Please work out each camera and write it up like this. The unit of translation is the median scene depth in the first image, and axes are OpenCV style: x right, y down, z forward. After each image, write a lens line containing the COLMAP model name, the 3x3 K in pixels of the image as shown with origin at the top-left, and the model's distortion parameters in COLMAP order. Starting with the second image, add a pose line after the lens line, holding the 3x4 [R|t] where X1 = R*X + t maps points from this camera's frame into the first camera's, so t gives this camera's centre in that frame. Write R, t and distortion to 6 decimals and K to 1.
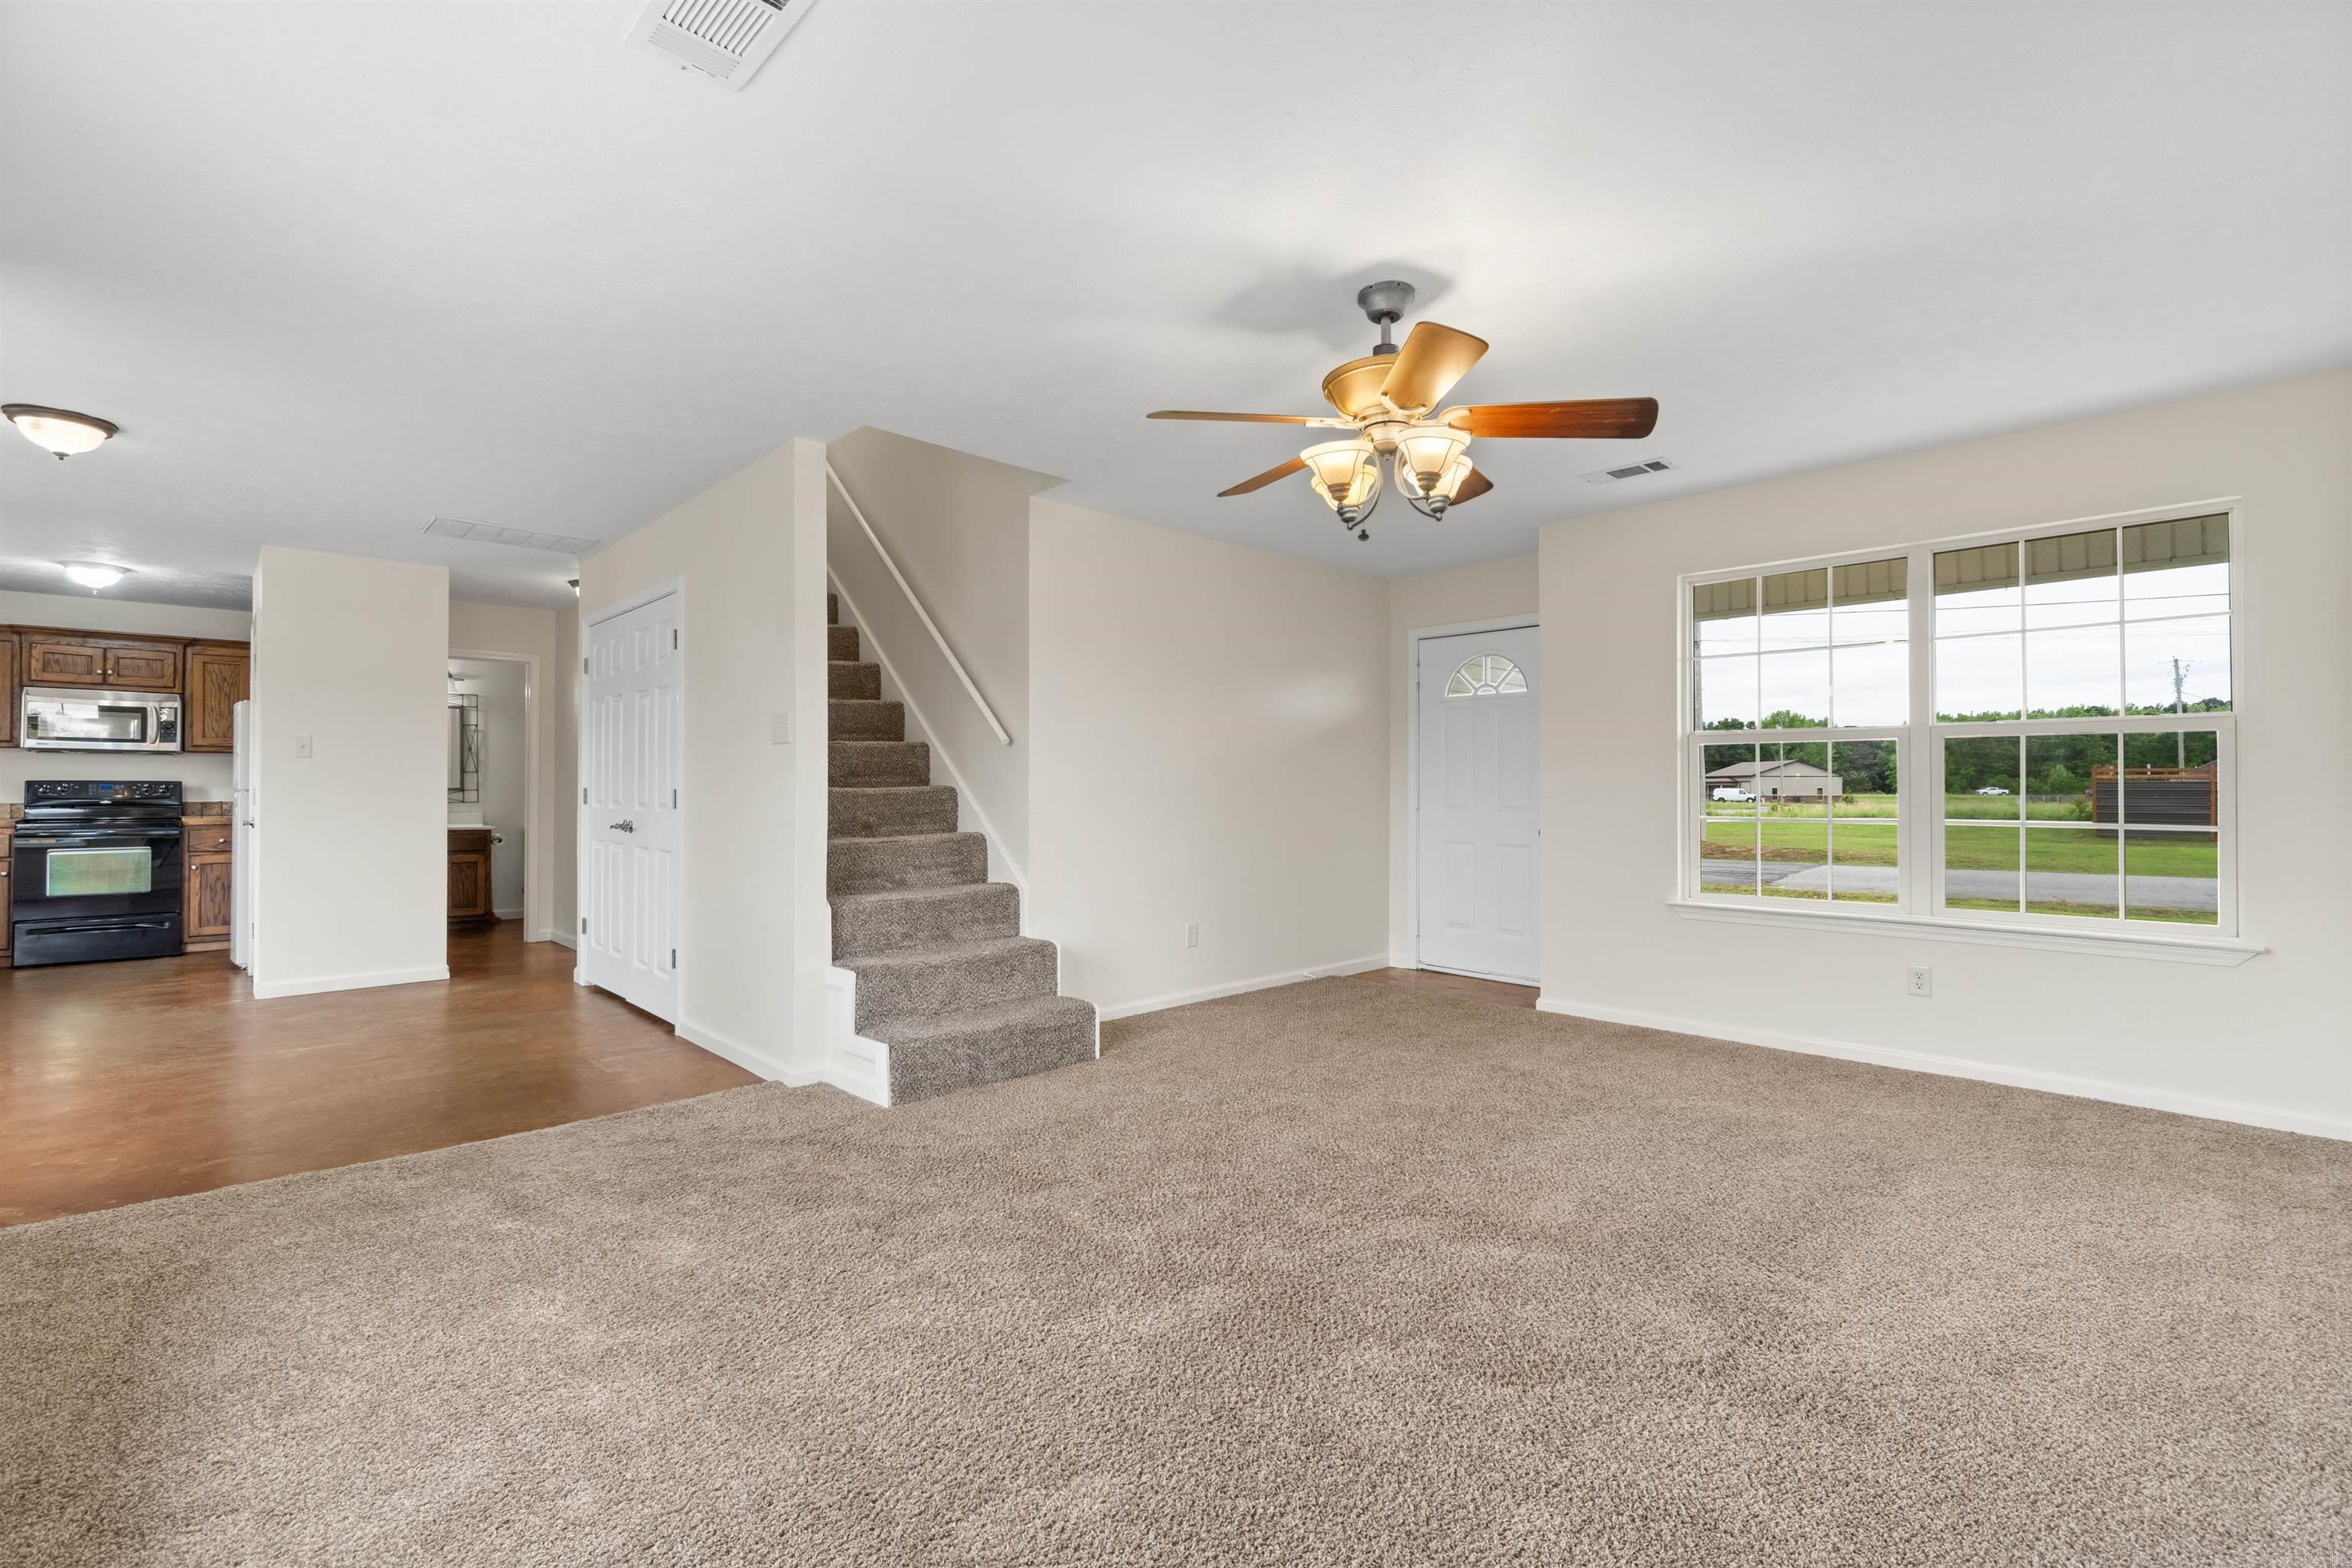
lens RADIAL K [[1040.6, 0, 1174.0], [0, 1040.6, 776.2], [0, 0, 1]] dist [0.001974, 0.000552]
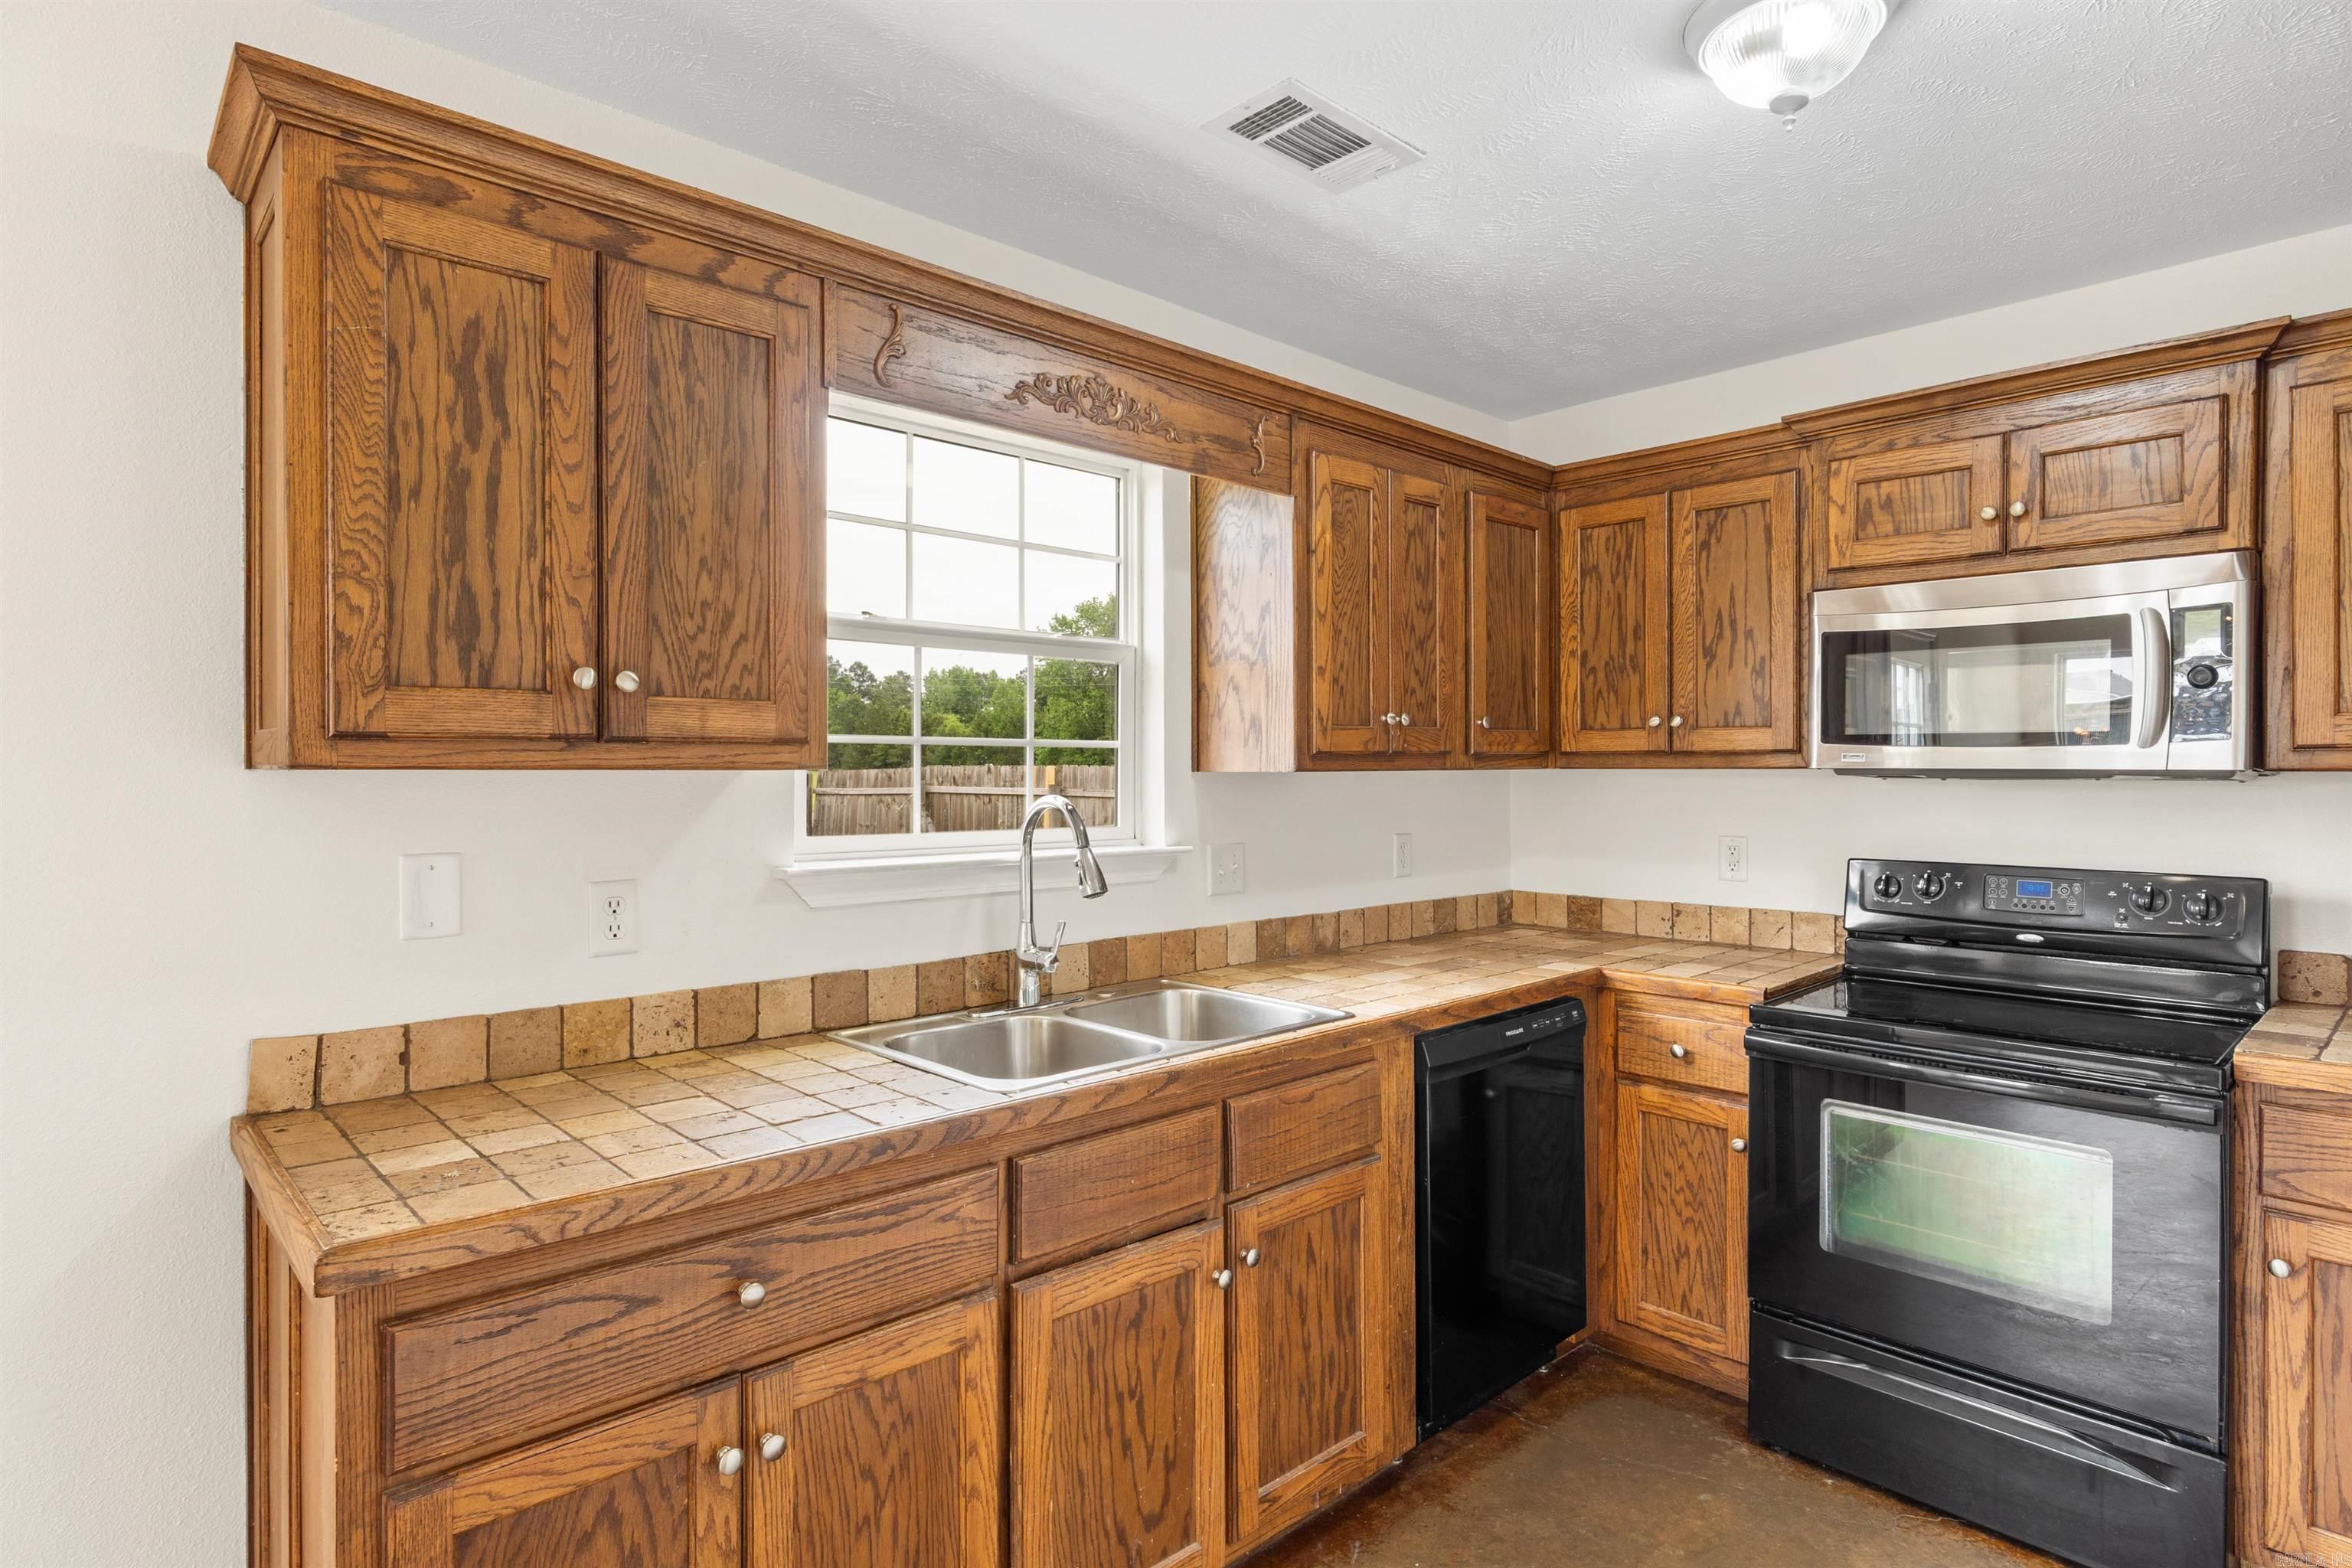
lens RADIAL K [[1237.8, 0, 1173.5], [0, 1237.8, 777.4], [0, 0, 1]] dist [0.000091, 0.000038]
pose [[-0.006052, 0.006764, -0.999959, -0.684069], [0.012132, 0.999904, 0.006690, -0.029453], [0.999908, -0.012091, -0.006134, 0.781848]]
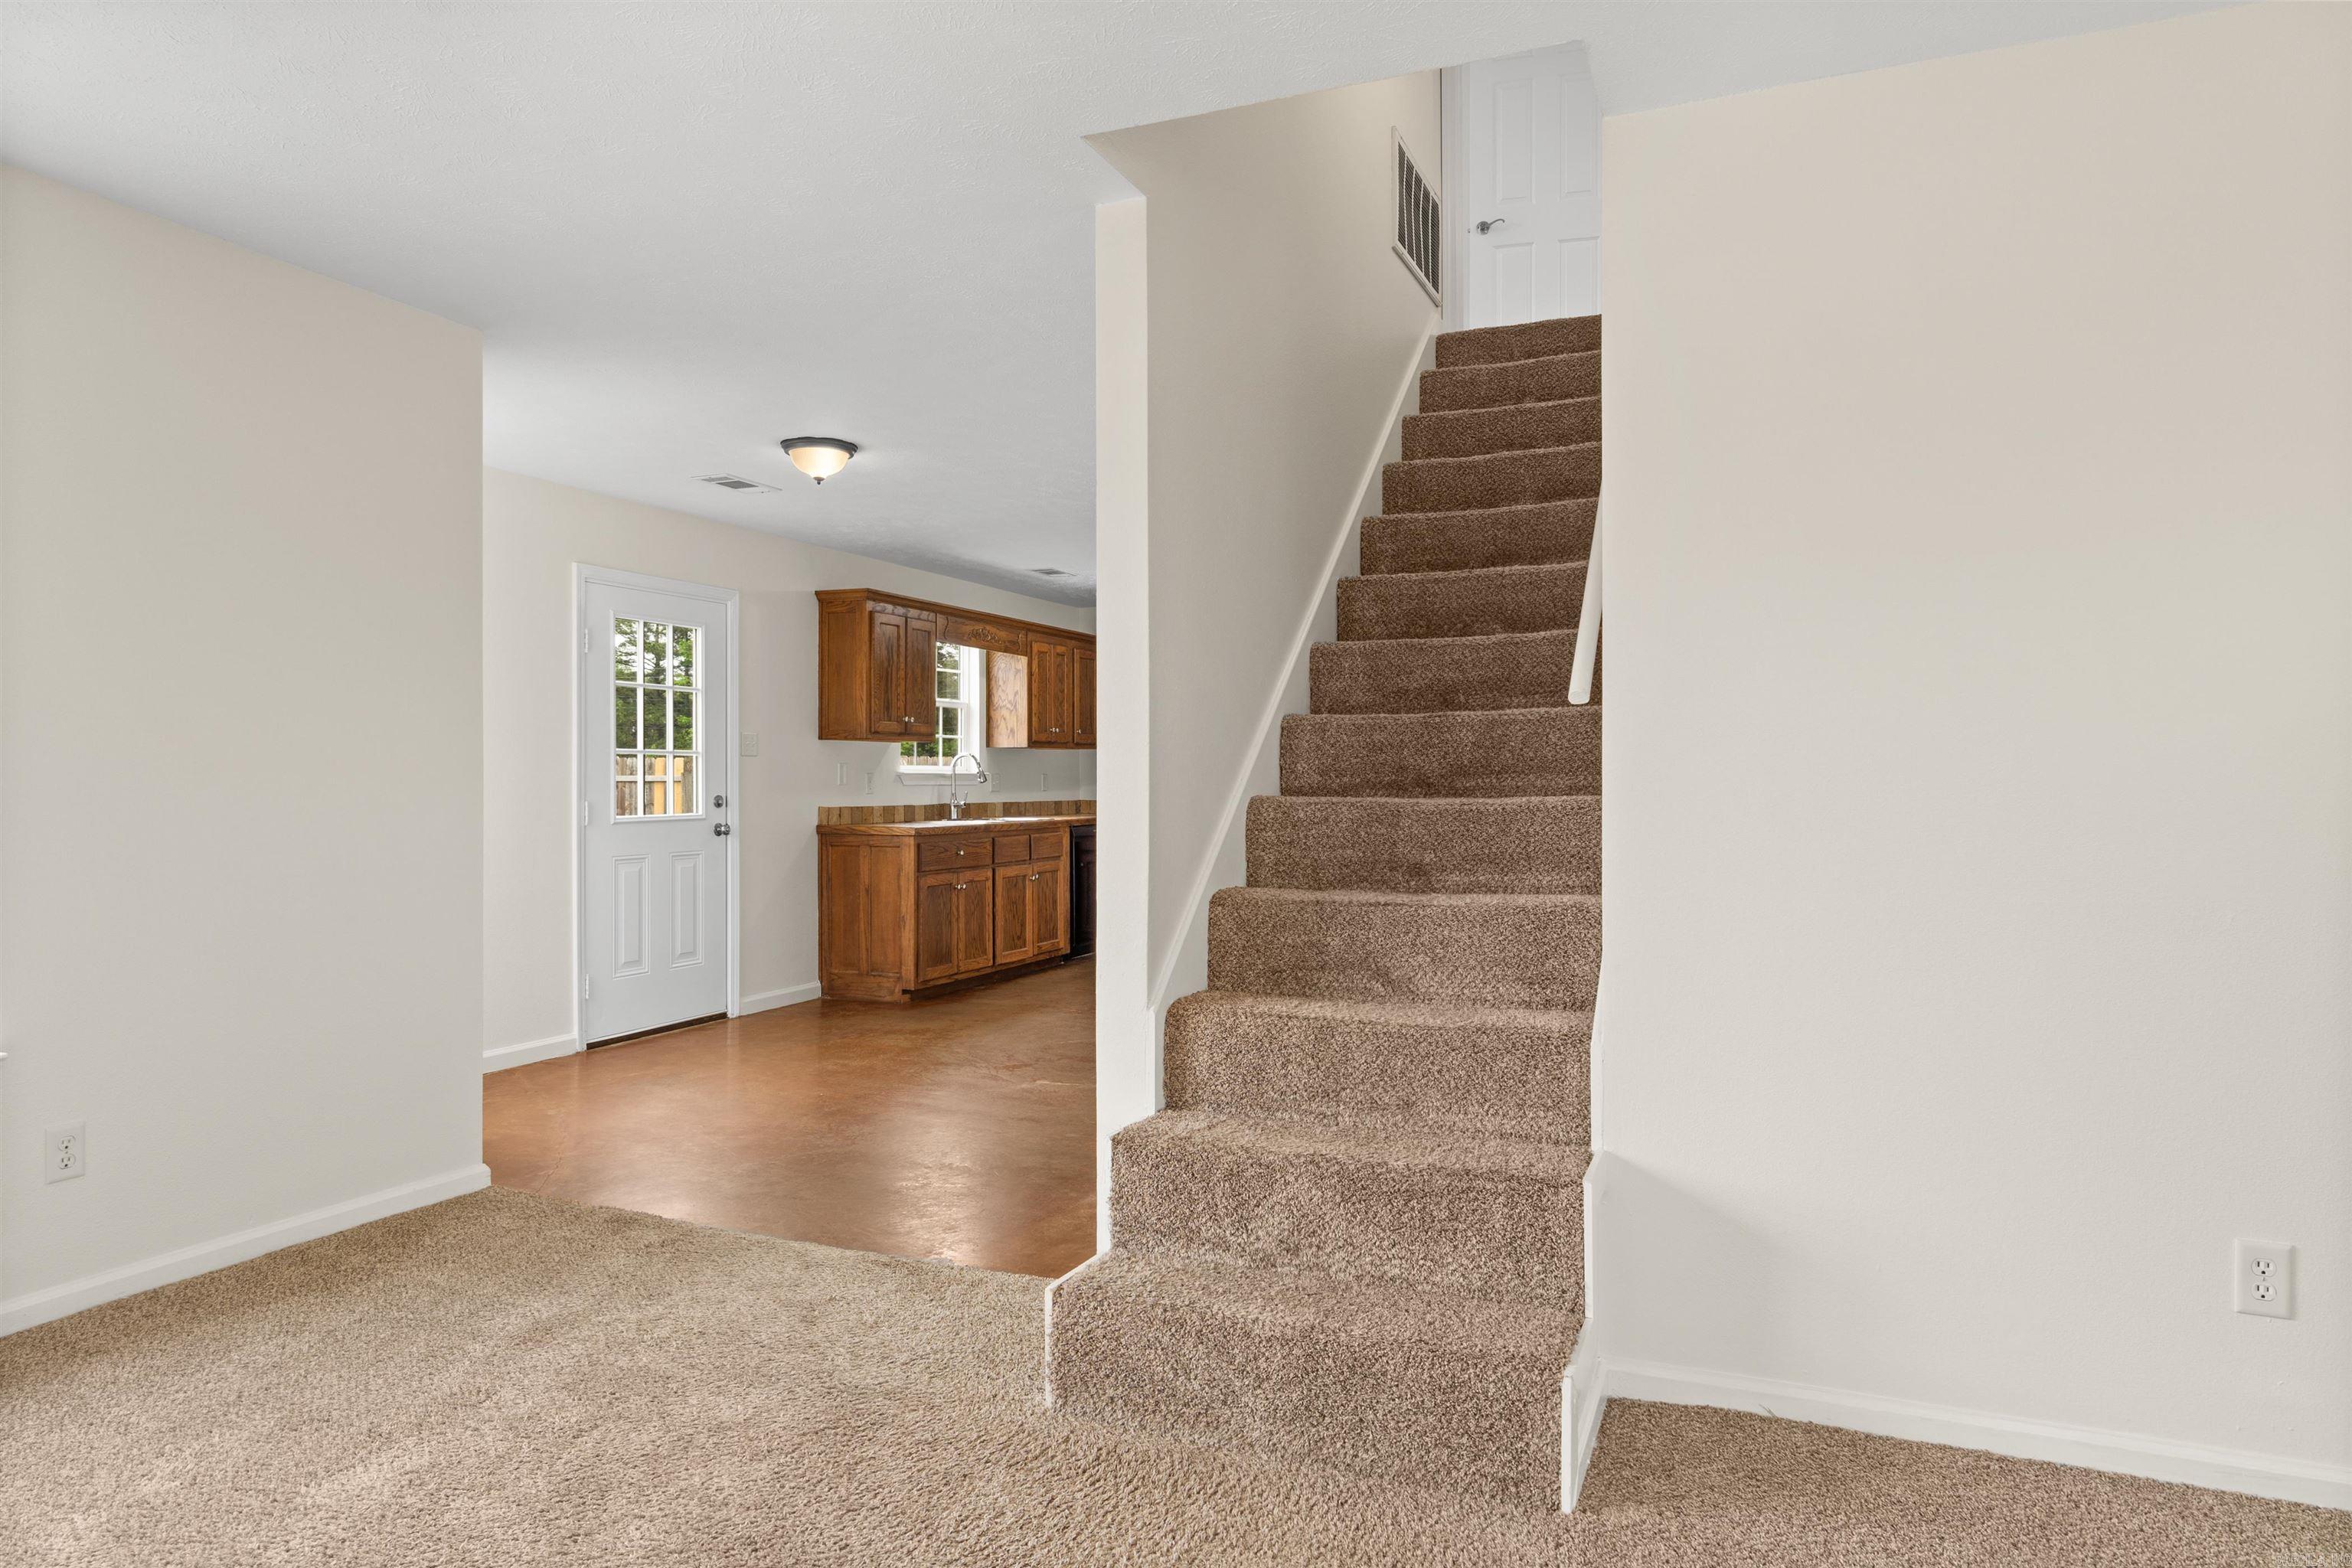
lens RADIAL K [[1423.6, 0, 1179.5], [0, 1423.6, 767.7], [0, 0, 1]] dist [-0.001054, 0.000967]
pose [[0.395596, -0.006806, -0.918399, 0.225957], [0.009833, 0.999947, -0.003175, -0.002818], [0.918372, -0.007774, 0.395642, 0.415858]]
